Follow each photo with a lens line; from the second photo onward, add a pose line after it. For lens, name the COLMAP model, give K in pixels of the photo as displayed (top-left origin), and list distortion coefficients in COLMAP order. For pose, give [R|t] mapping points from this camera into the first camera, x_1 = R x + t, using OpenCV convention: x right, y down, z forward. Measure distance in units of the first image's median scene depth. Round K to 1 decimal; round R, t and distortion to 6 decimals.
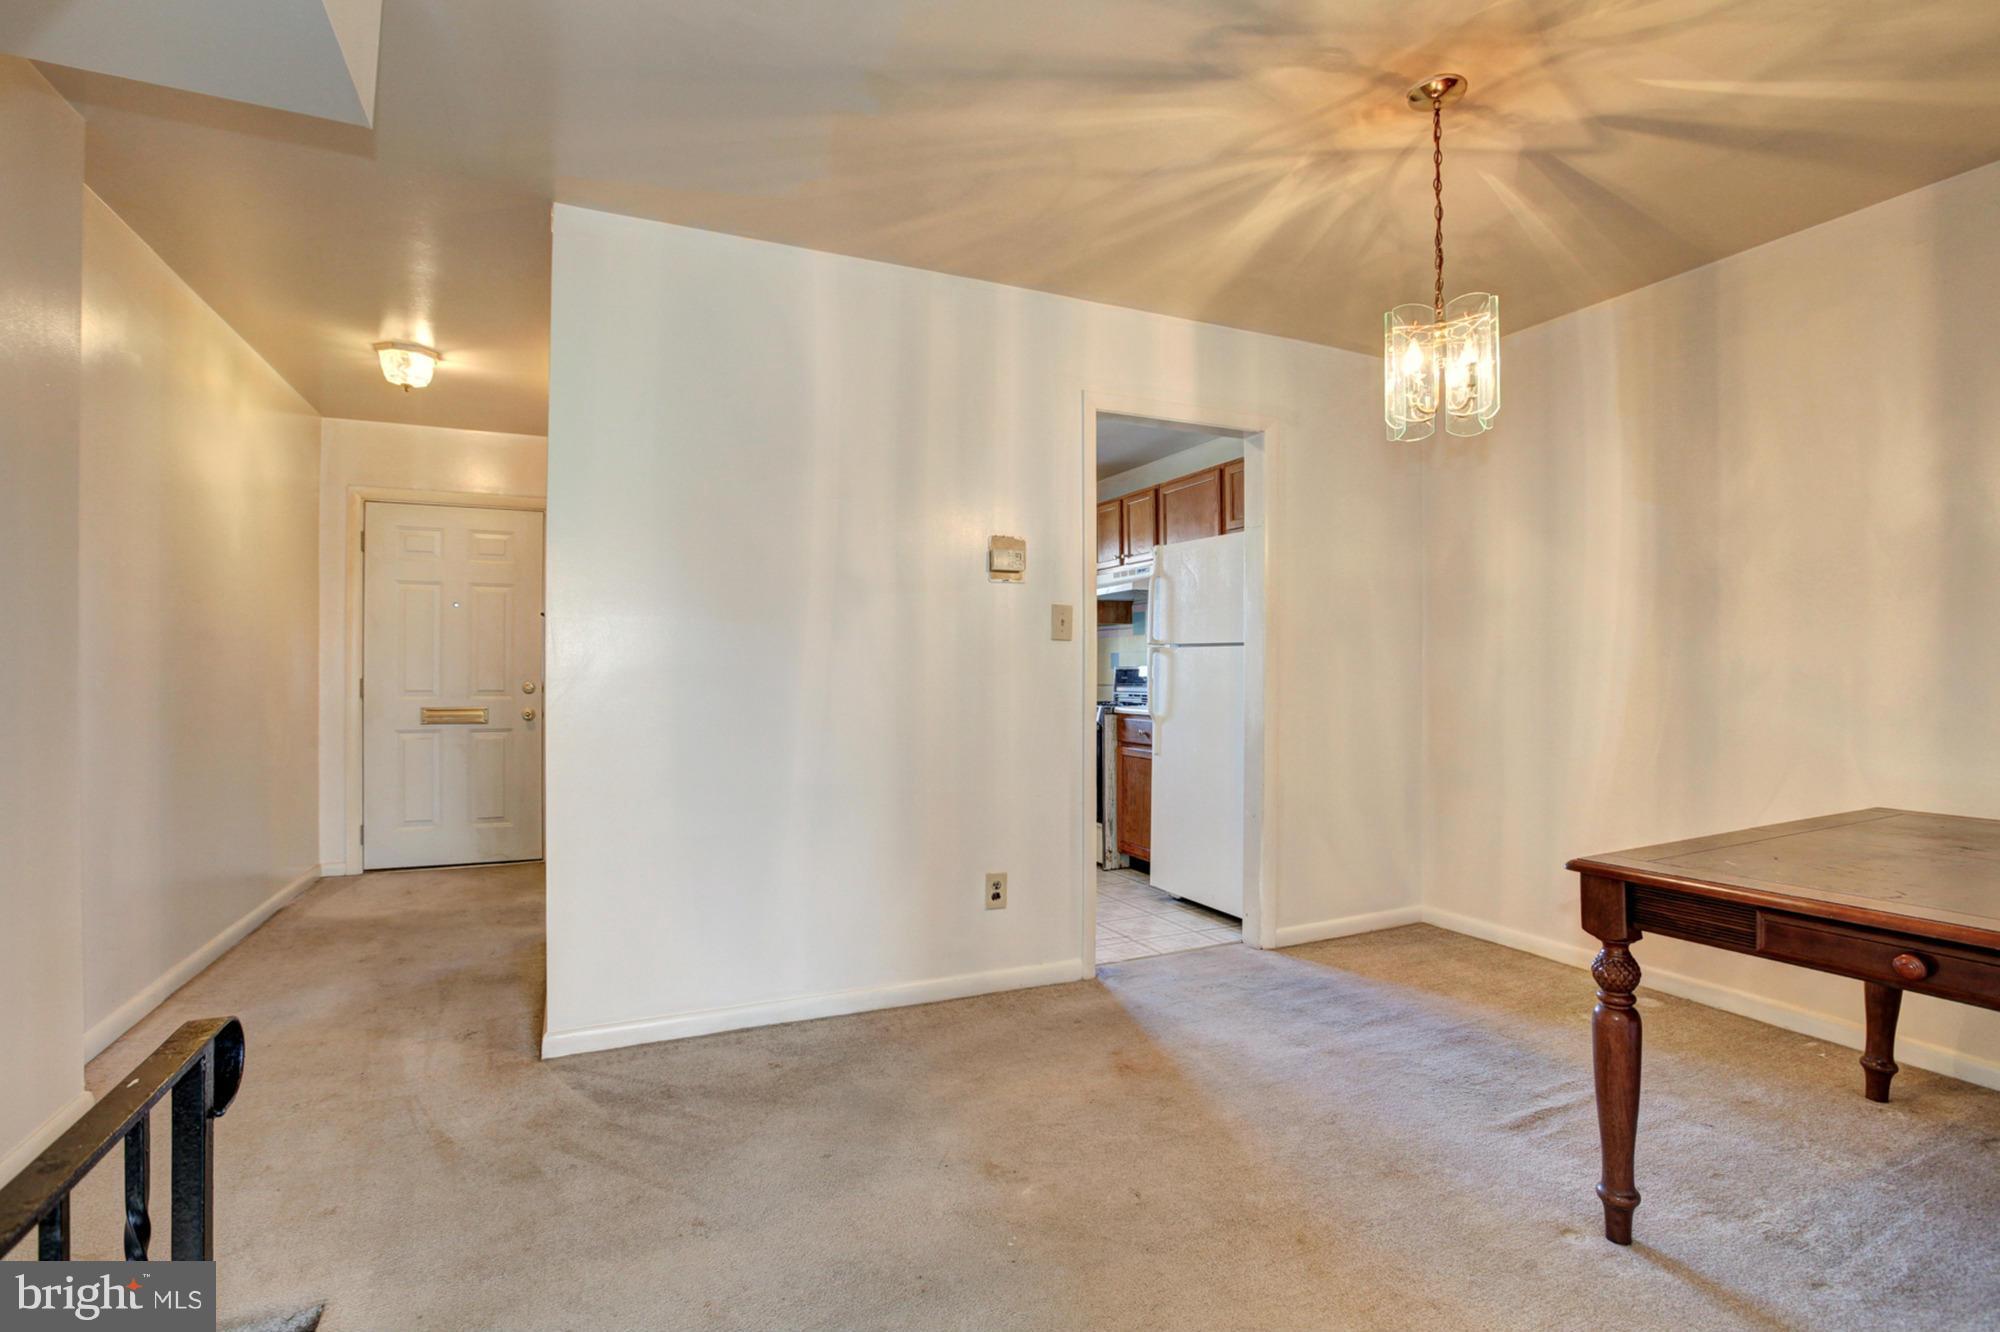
lens RADIAL K [[924.6, 0, 1000.0], [0, 924.6, 666.0], [0, 0, 1]] dist [-0.001667, 0.000085]
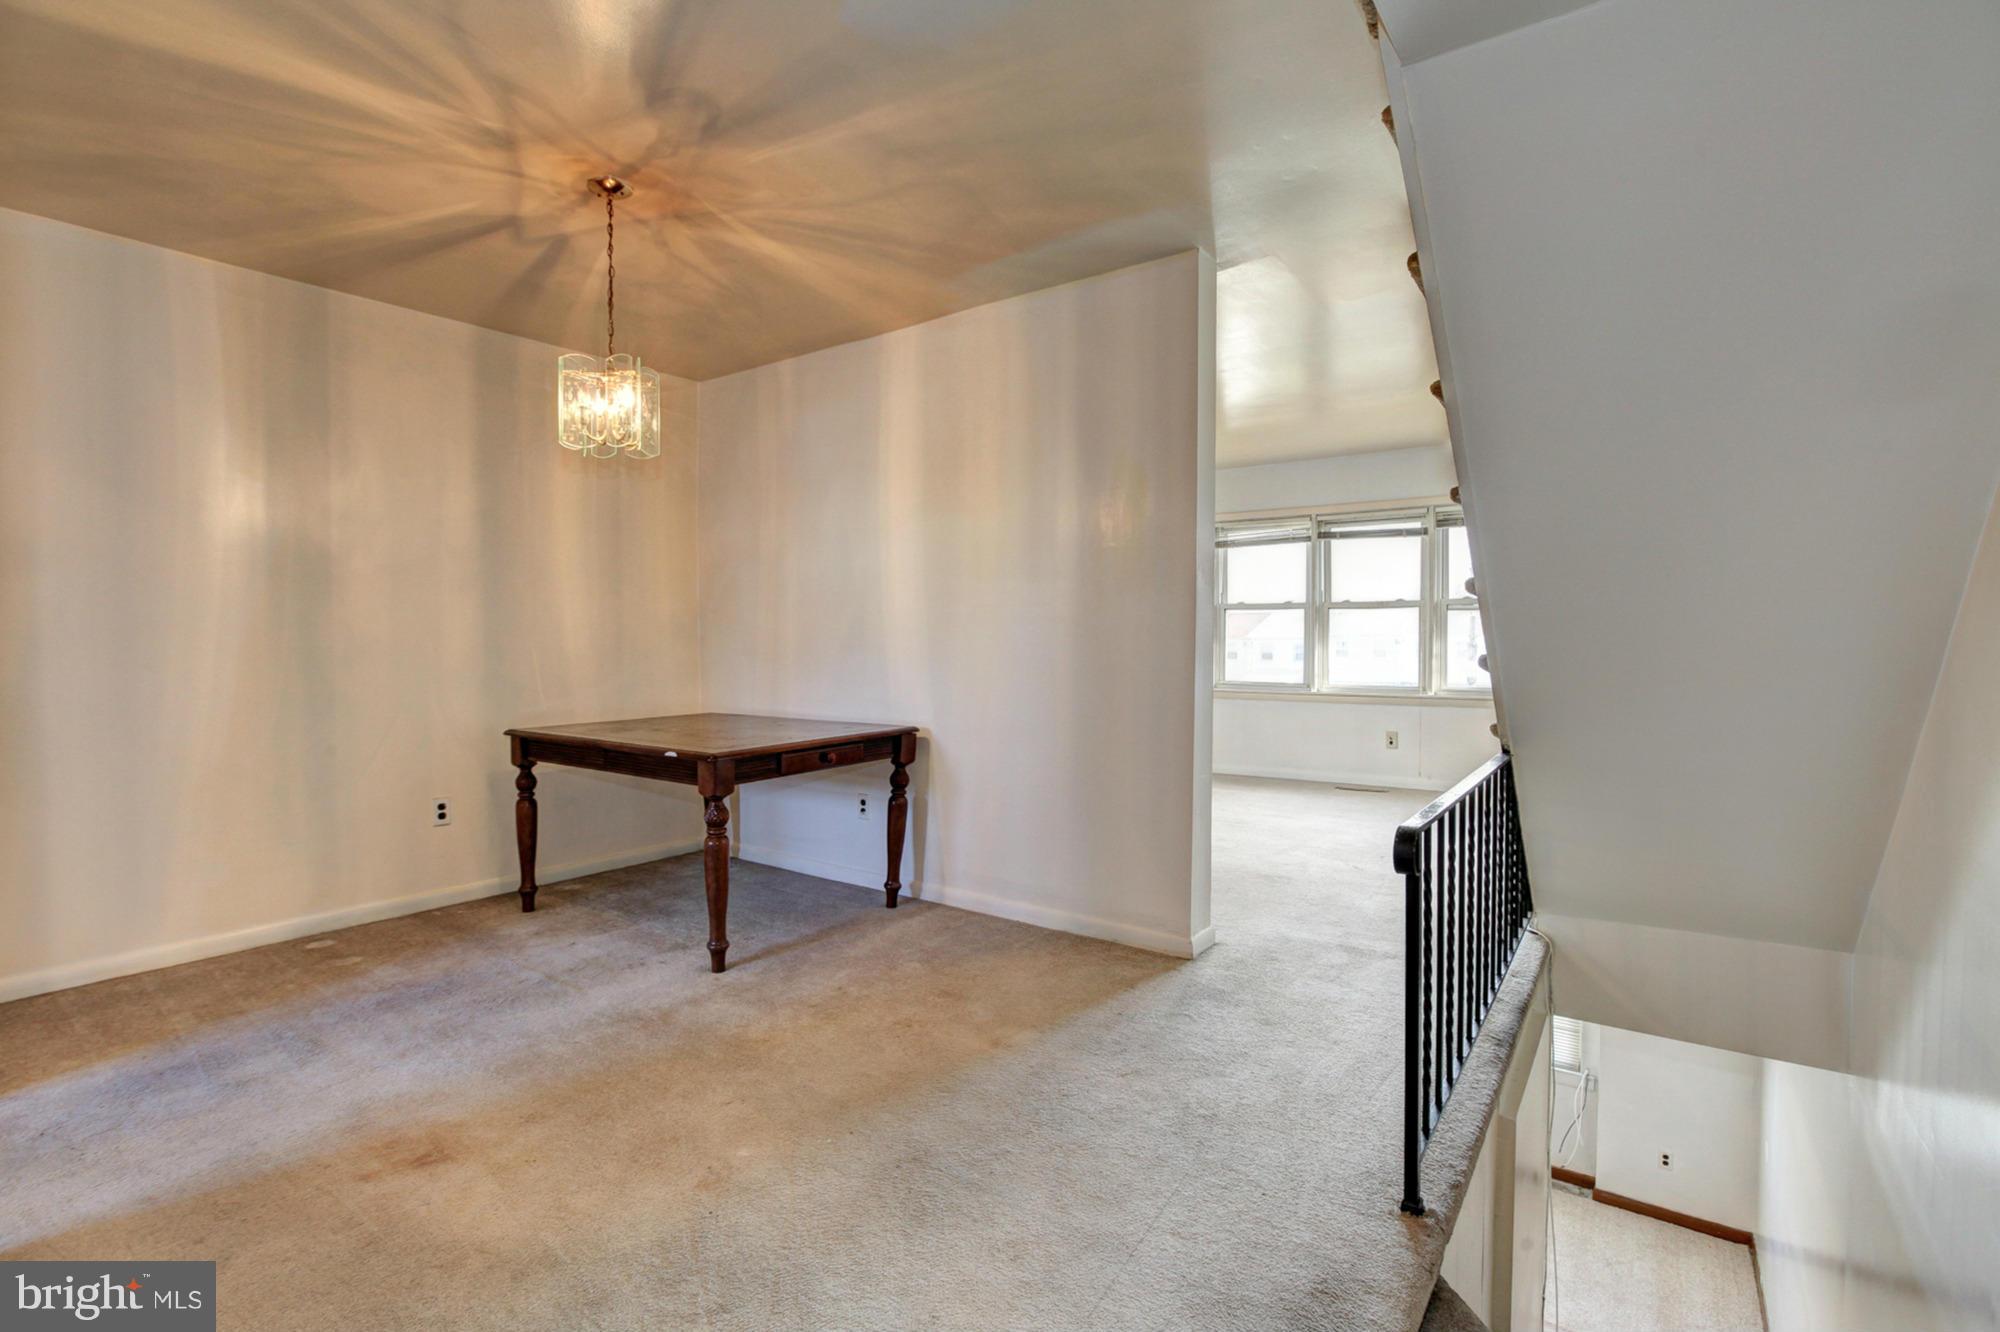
lens RADIAL K [[945.1, 0, 1002.4], [0, 945.1, 636.3], [0, 0, 1]] dist [-0.018193, 0.001017]
pose [[-0.481867, 0.005752, 0.876226, -0.842016], [0.005208, 0.999980, -0.003701, 0.009882], [-0.876229, 0.002780, -0.481887, 1.043994]]
